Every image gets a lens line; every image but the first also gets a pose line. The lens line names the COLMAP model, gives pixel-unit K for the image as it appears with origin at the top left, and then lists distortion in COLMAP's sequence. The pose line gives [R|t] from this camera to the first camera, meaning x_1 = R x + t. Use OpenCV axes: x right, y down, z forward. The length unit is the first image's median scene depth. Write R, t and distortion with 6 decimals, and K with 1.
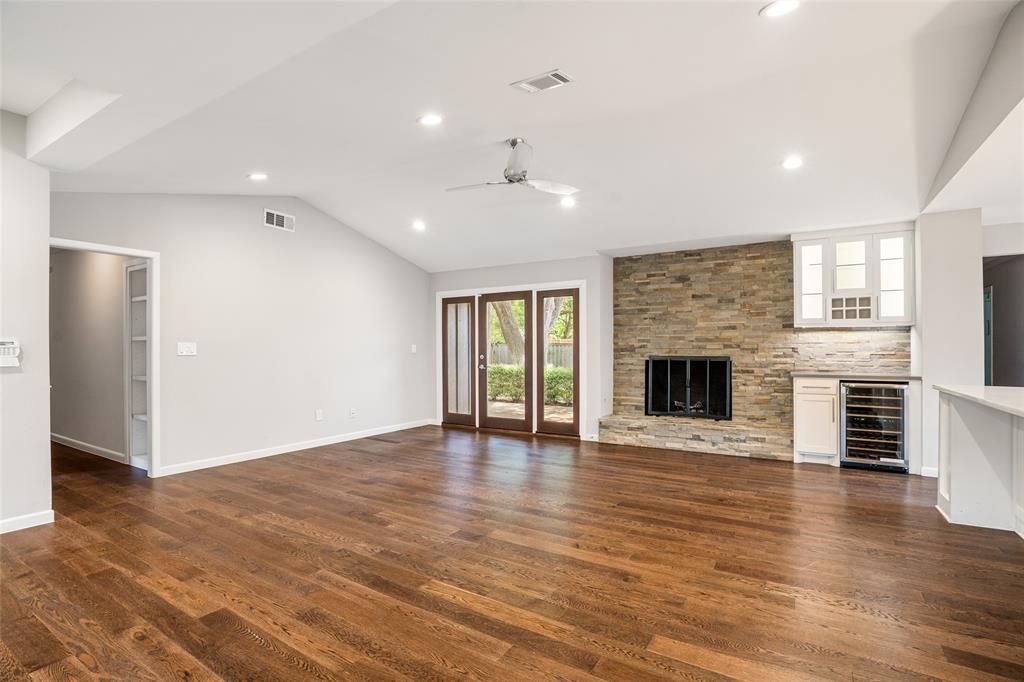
lens RADIAL K [[480.1, 0, 505.4], [0, 480.1, 342.4], [0, 0, 1]] dist [-0.042840, 0.010884]
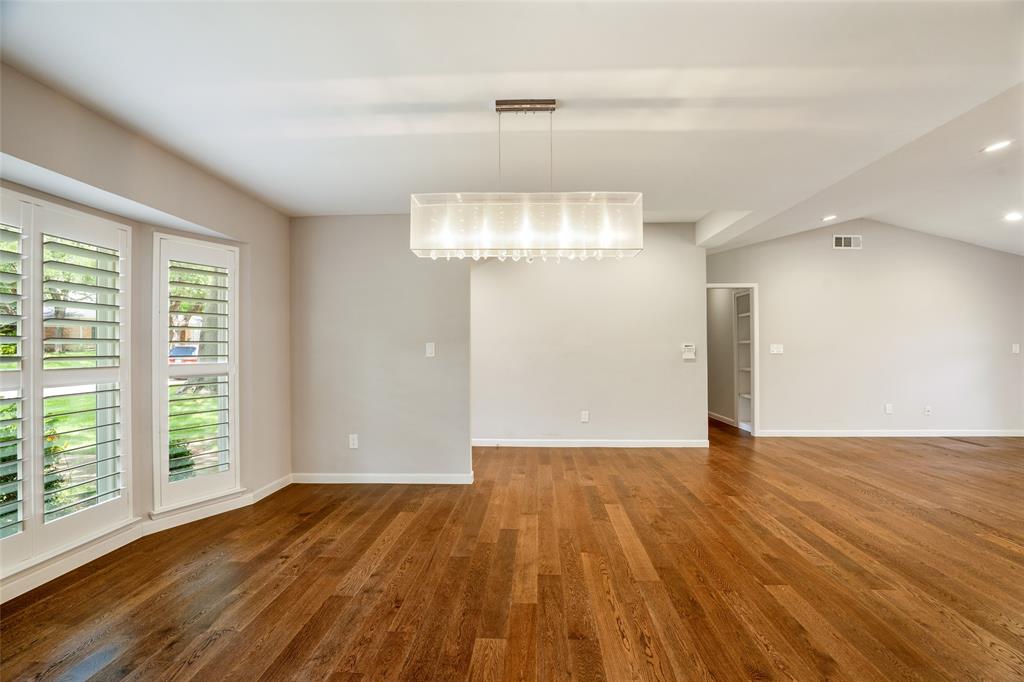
lens RADIAL K [[480.1, 0, 508.7], [0, 480.1, 345.7], [0, 0, 1]] dist [-0.042840, 0.010884]
pose [[0.487029, -0.009322, -0.873336, 0.131824], [0.012404, 0.999916, -0.003756, -0.000286], [0.873298, -0.009003, 0.487104, -0.302641]]
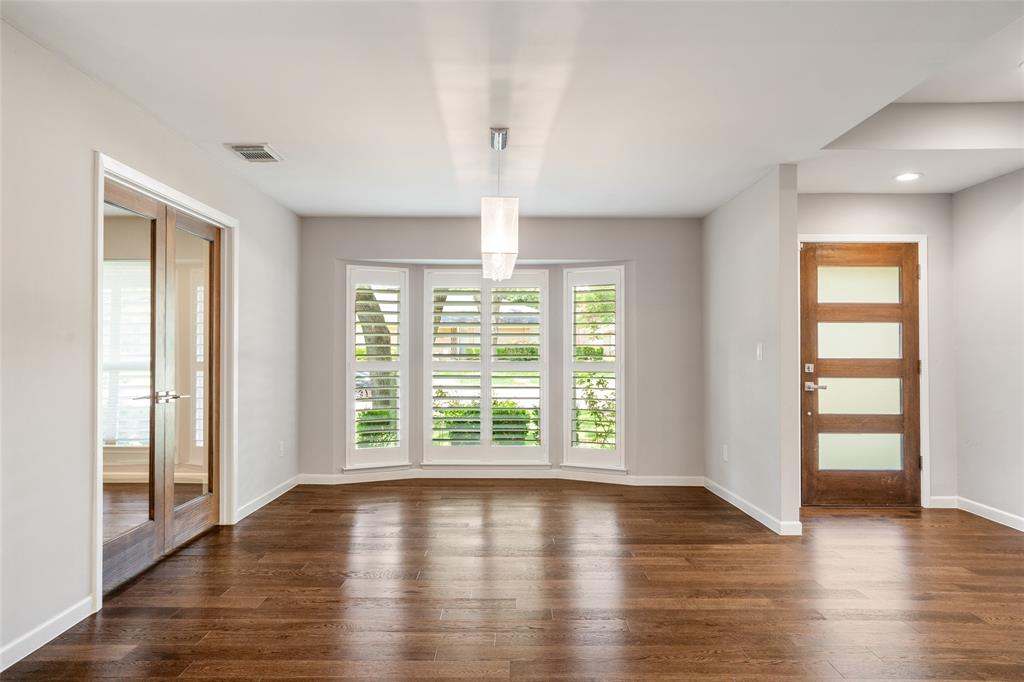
lens RADIAL K [[641.8, 0, 495.6], [0, 641.8, 344.2], [0, 0, 1]] dist [-0.014874, 0.017234]
pose [[-0.853712, -0.002527, -0.520740, 0.107164], [0.009045, 0.999765, -0.019679, 0.007007], [0.520668, -0.021510, -0.853488, 0.595657]]
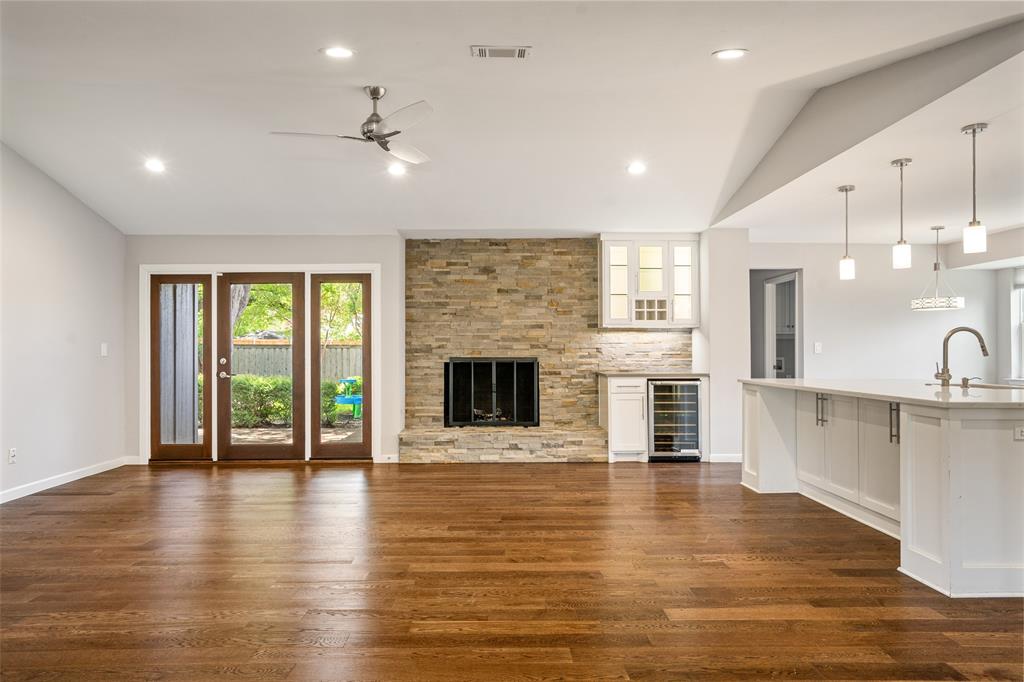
lens RADIAL K [[641.8, 0, 488.0], [0, 641.8, 343.8], [0, 0, 1]] dist [-0.014874, 0.017234]
pose [[0.845132, 0.004406, 0.534539, -0.338620], [-0.005065, 0.999987, -0.000235, 0.004539], [-0.534533, -0.002509, 0.845144, -0.012650]]
